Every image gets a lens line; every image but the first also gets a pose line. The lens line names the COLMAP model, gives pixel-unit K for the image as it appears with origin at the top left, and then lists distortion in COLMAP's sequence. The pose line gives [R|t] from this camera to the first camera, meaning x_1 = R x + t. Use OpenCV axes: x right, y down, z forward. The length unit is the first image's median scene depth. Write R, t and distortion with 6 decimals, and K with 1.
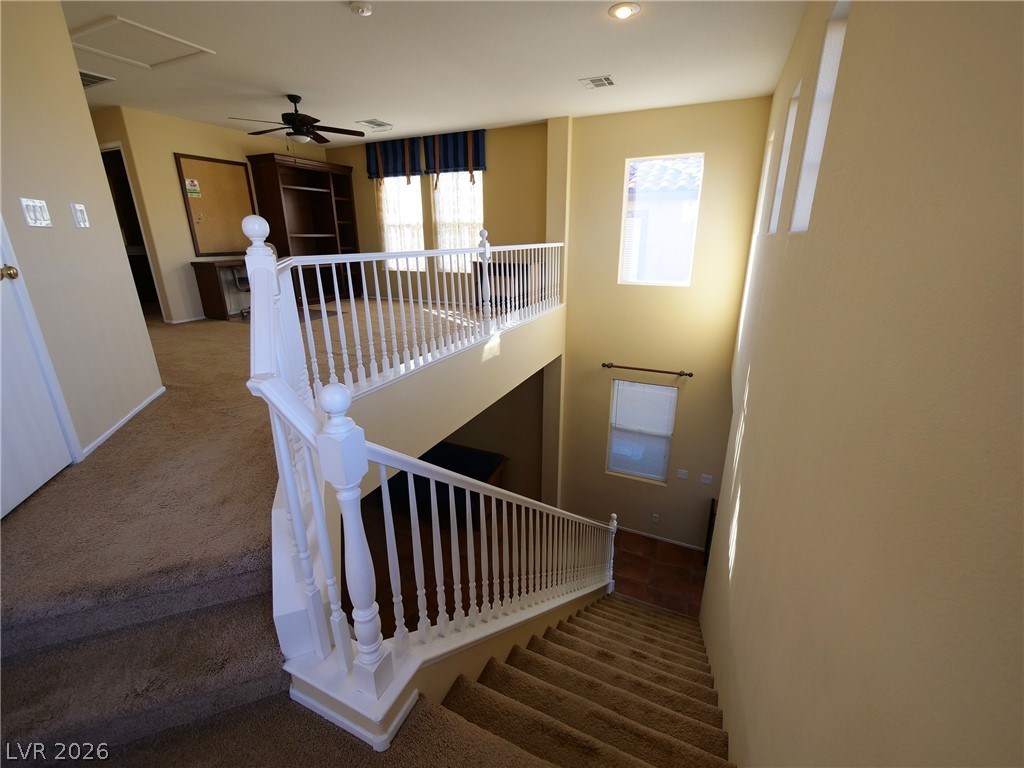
lens RADIAL K [[432.1, 0, 513.4], [0, 432.1, 374.8], [0, 0, 1]] dist [-0.003466, 0.000023]
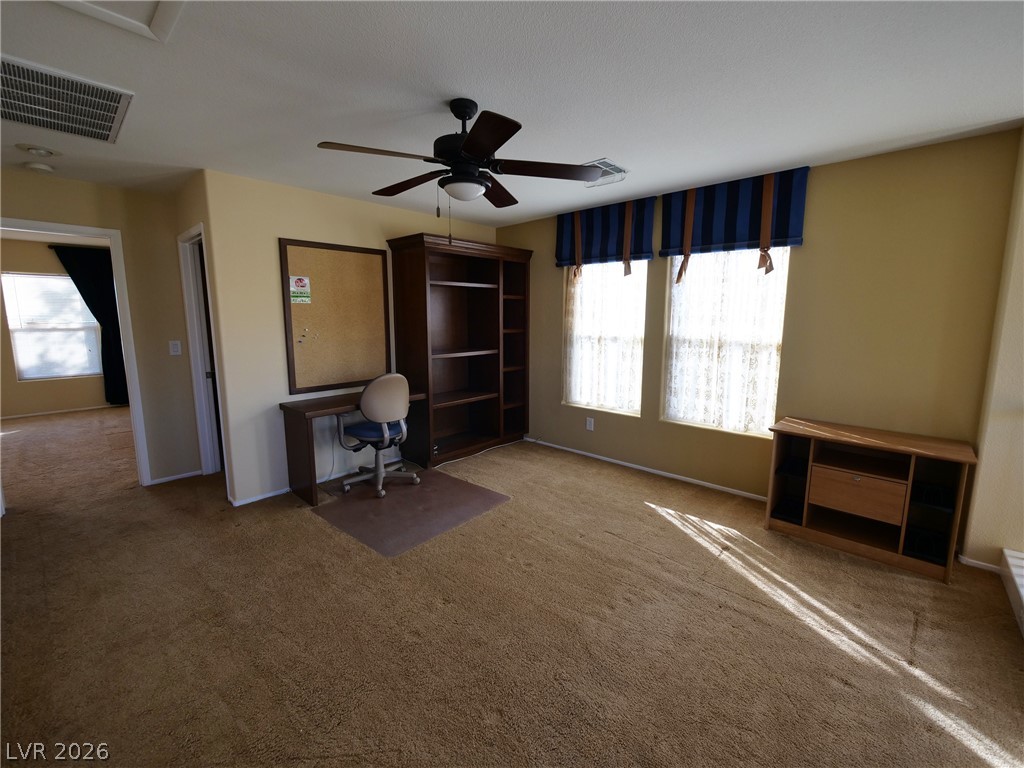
lens RADIAL K [[432.1, 0, 513.4], [0, 432.1, 374.8], [0, 0, 1]] dist [-0.003466, 0.000023]
pose [[0.954011, 0.044730, -0.296415, -0.230022], [-0.094932, 0.982993, -0.157202, -0.220133], [0.284343, 0.178111, 0.942033, 0.470571]]
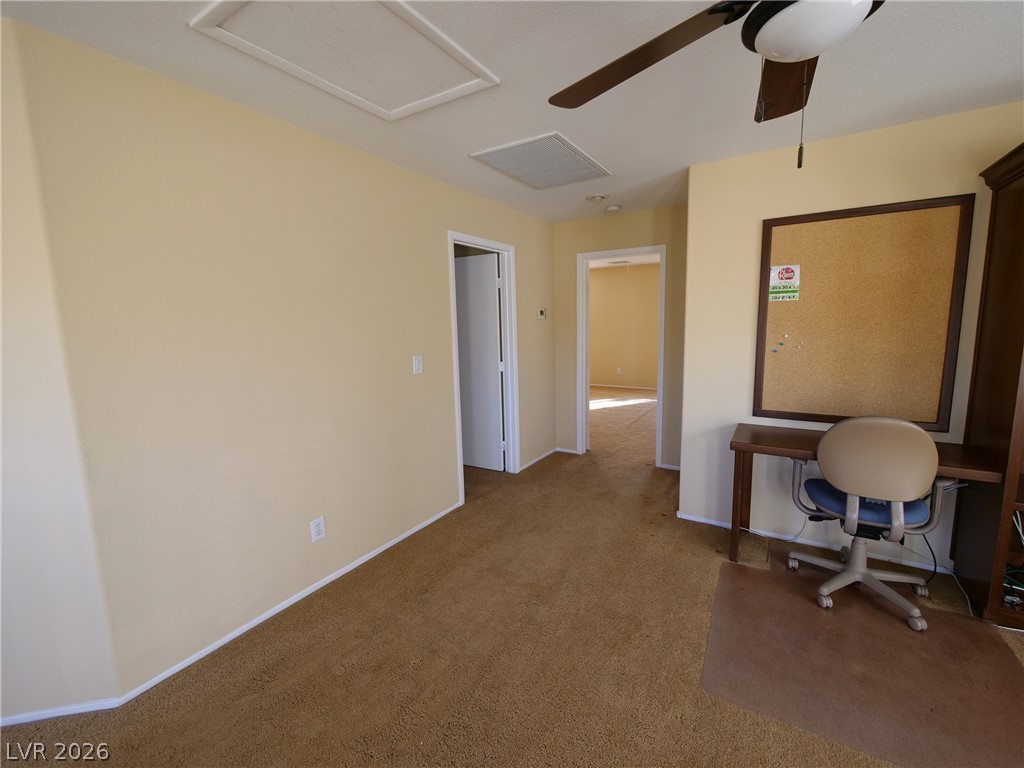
lens RADIAL K [[432.1, 0, 513.4], [0, 432.1, 374.8], [0, 0, 1]] dist [-0.003466, 0.000023]
pose [[-0.121513, 0.131901, -0.983787, -0.201534], [-0.281646, 0.945813, 0.161597, -0.301262], [0.951793, 0.296716, -0.077779, 0.714005]]
